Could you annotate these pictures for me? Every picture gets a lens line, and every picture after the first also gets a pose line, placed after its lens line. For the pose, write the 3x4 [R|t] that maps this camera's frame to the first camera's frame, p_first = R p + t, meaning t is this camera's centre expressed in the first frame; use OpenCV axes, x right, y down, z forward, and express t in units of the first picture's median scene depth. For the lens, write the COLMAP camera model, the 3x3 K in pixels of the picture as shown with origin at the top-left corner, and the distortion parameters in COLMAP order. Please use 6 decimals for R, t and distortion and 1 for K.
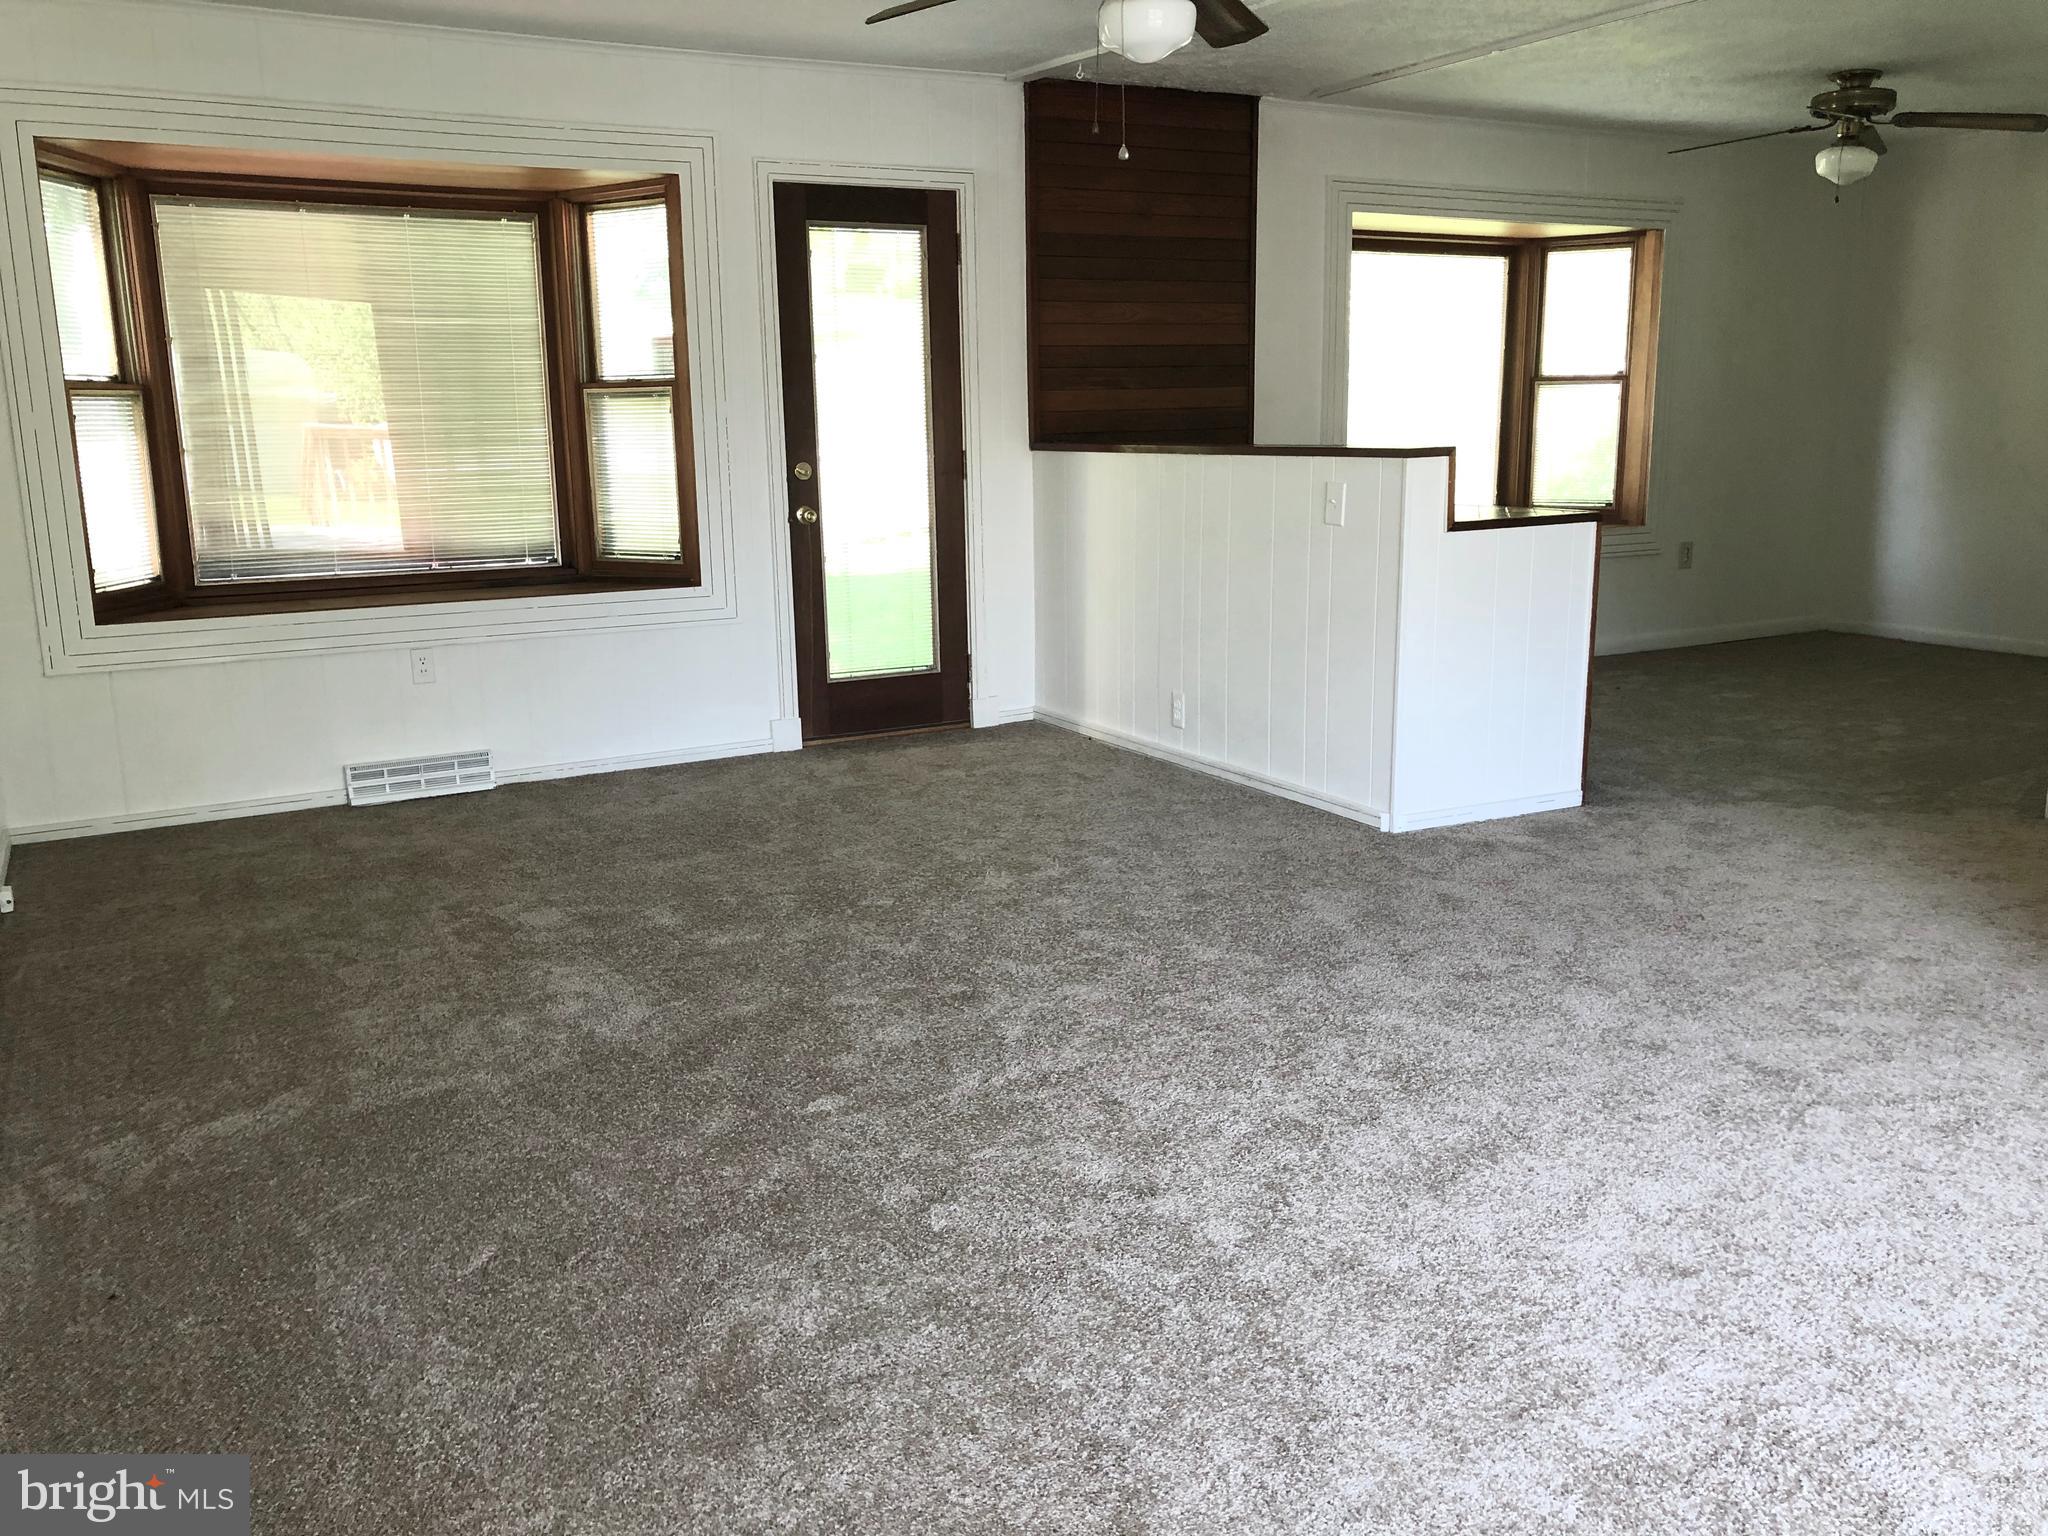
lens RADIAL K [[1706.0, 0, 1032.6], [0, 1706.0, 750.5], [0, 0, 1]] dist [0.008888, 0.023230]
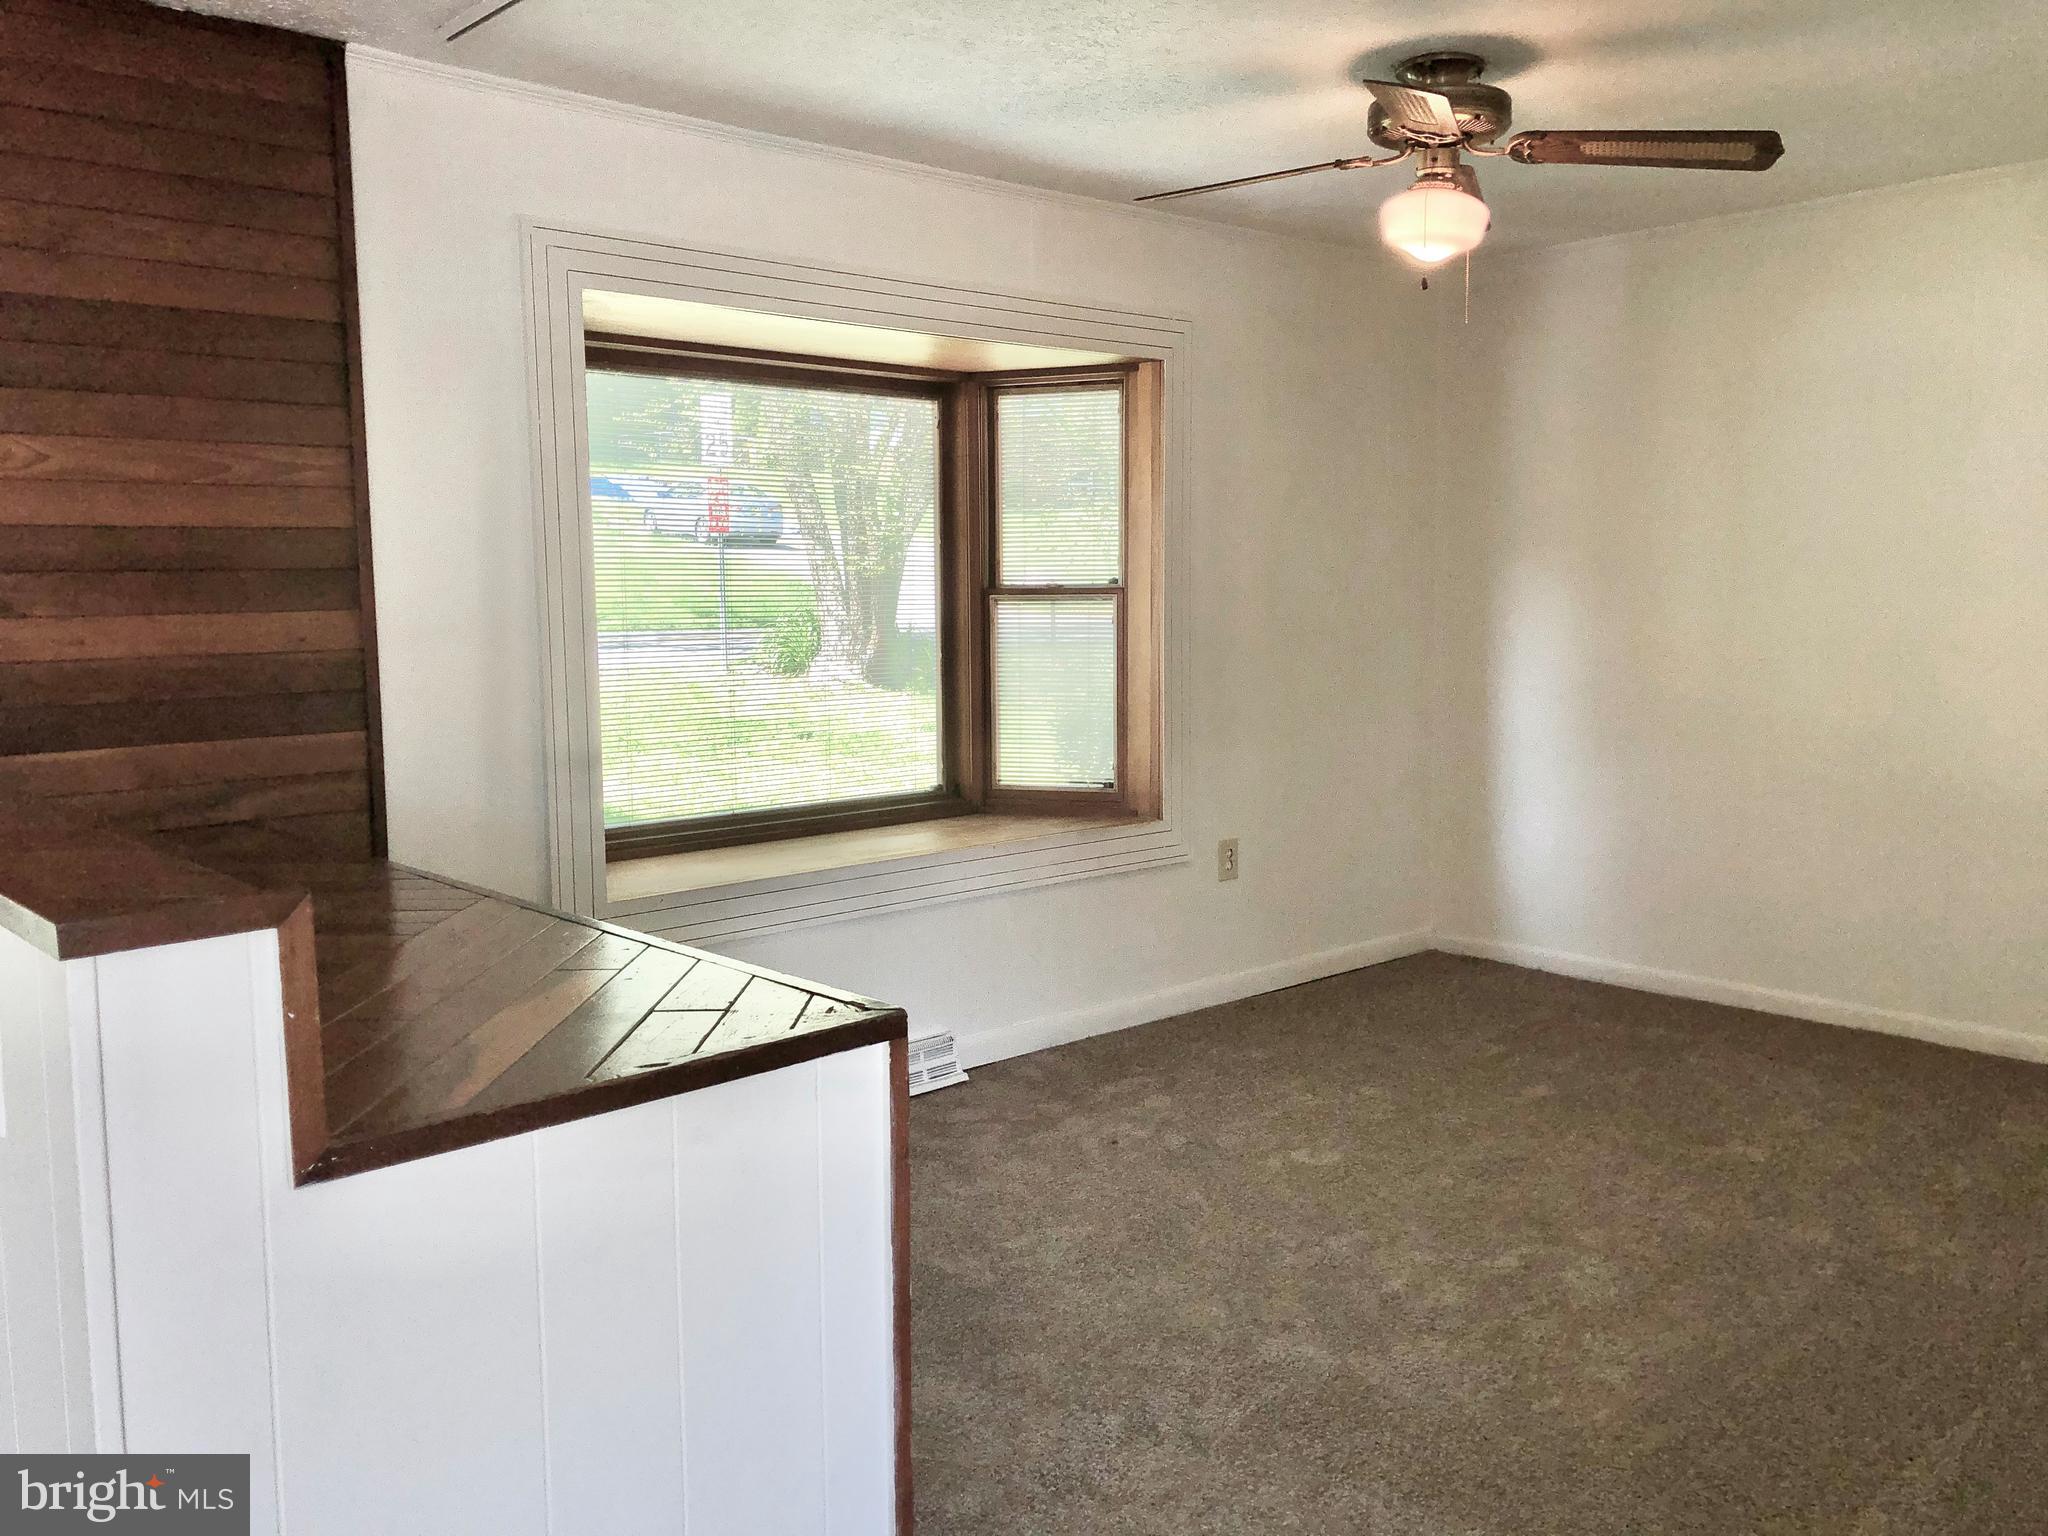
lens RADIAL K [[1706.0, 0, 1020.8], [0, 1706.0, 776.5], [0, 0, 1]] dist [0.008888, 0.023230]
pose [[0.976071, -0.020886, 0.216448, 0.172210], [0.040800, 0.995289, -0.087948, -0.095053], [-0.213591, 0.094674, 0.972325, 0.399481]]
